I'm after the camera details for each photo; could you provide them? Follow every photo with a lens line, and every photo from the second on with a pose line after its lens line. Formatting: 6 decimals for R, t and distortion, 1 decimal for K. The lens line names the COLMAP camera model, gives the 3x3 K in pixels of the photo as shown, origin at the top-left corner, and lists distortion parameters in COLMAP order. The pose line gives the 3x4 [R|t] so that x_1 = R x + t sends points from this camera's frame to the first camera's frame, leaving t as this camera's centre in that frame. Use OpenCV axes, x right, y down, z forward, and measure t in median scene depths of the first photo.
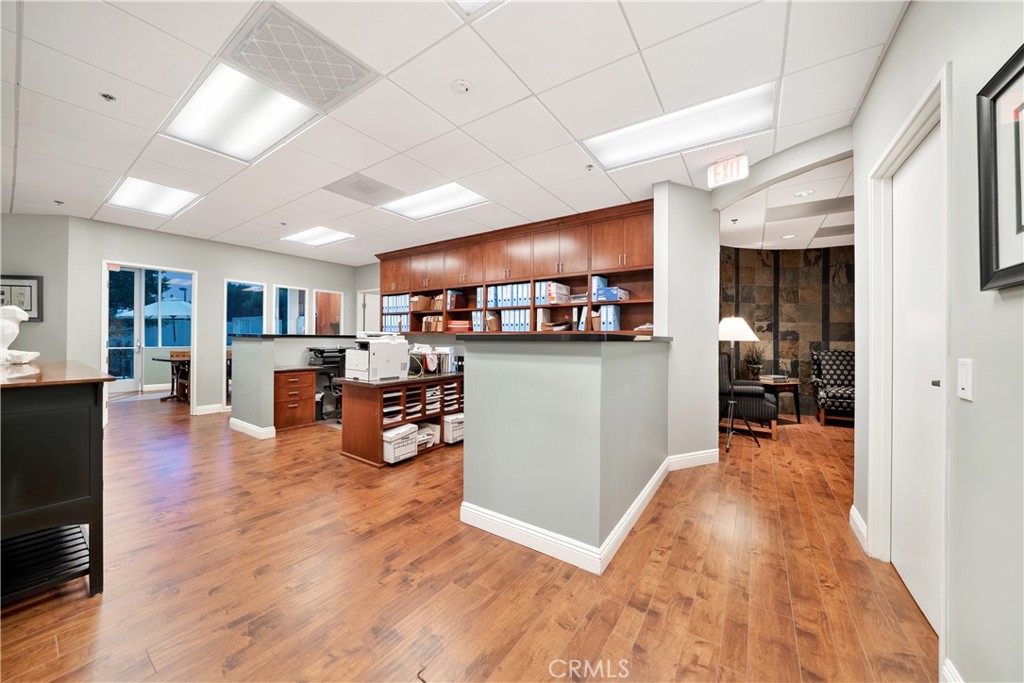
lens RADIAL K [[356.1, 0, 505.4], [0, 356.1, 339.5], [0, 0, 1]] dist [-0.021018, 0.001412]
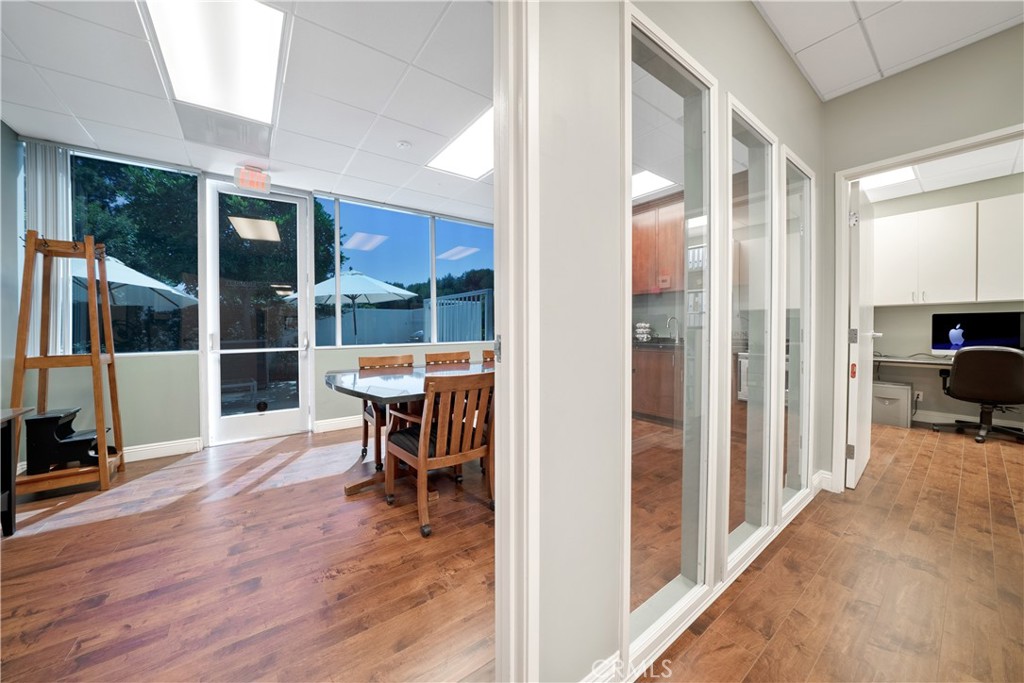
lens RADIAL K [[356.1, 0, 508.1], [0, 356.1, 339.4], [0, 0, 1]] dist [-0.021018, 0.001412]
pose [[0.945346, -0.007642, -0.325979, -0.871645], [0.014945, 0.999690, 0.019903, 0.006641], [0.325726, -0.023687, 0.945167, 0.879830]]
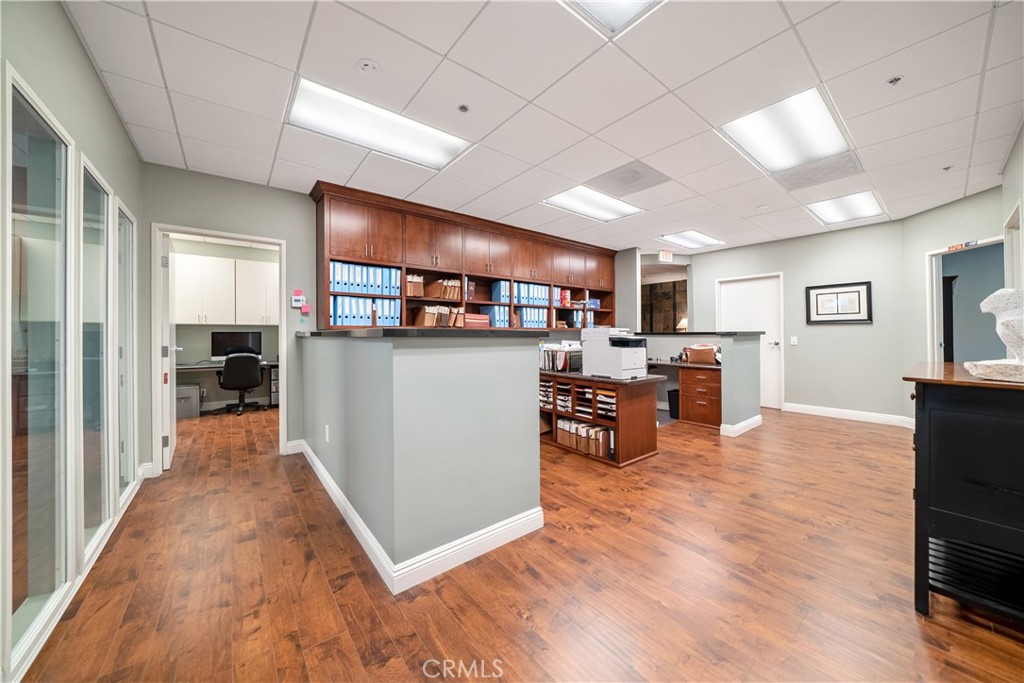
lens RADIAL K [[356.1, 0, 508.2], [0, 356.1, 332.5], [0, 0, 1]] dist [-0.021018, 0.001412]
pose [[0.296703, -0.003899, 0.954962, -0.991472], [0.008629, 0.999962, 0.001402, -0.010527], [-0.954931, 0.007824, 0.296725, 0.719762]]
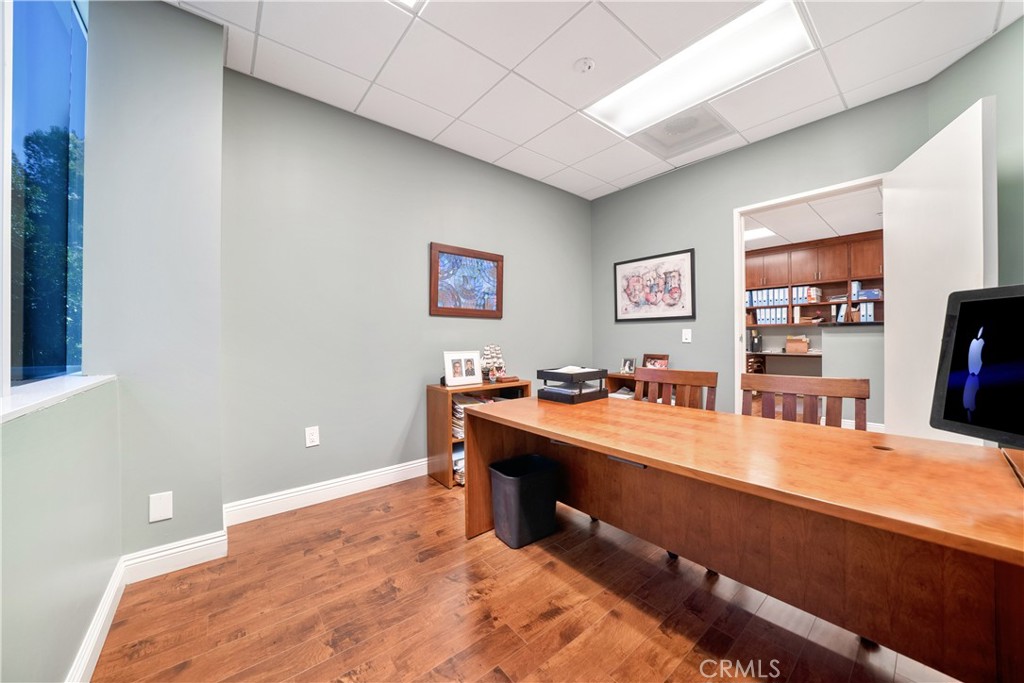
lens RADIAL K [[356.1, 0, 508.2], [0, 356.1, 339.9], [0, 0, 1]] dist [-0.021018, 0.001412]
pose [[0.960781, -0.017678, -0.276746, -0.535568], [0.018927, 0.999819, 0.001842, 0.013972], [0.276663, -0.007008, 0.960941, -0.530221]]
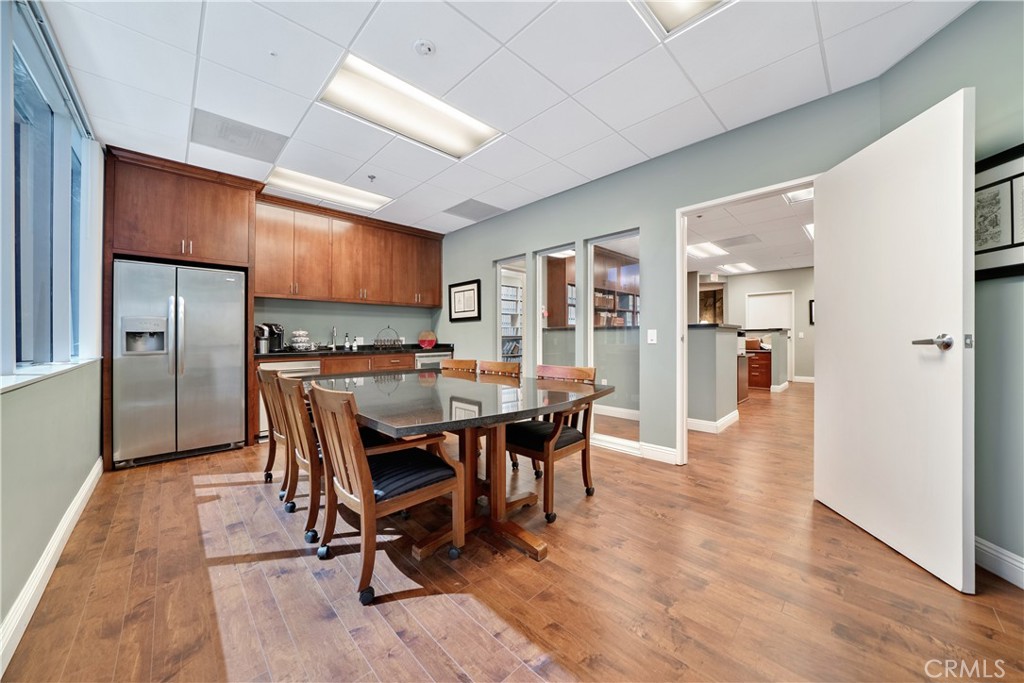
lens RADIAL K [[356.1, 0, 509.8], [0, 356.1, 337.7], [0, 0, 1]] dist [-0.021018, 0.001412]
pose [[0.196261, -0.008114, 0.980518, -1.569554], [0.014755, 0.999877, 0.005321, 0.006866], [-0.980441, 0.013424, 0.196356, 1.213508]]
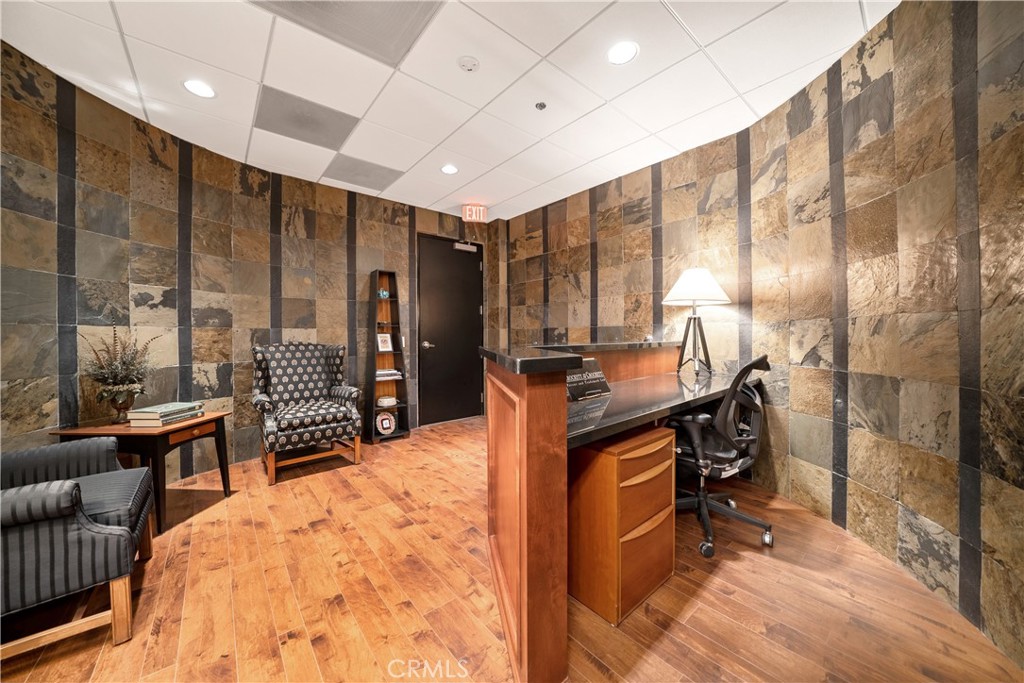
lens RADIAL K [[356.1, 0, 508.0], [0, 356.1, 332.3], [0, 0, 1]] dist [-0.021018, 0.001412]
pose [[0.261274, -0.004194, 0.965255, 0.486762], [0.011541, 0.999933, 0.001221, 0.017748], [-0.965196, 0.010822, 0.261305, 0.513624]]
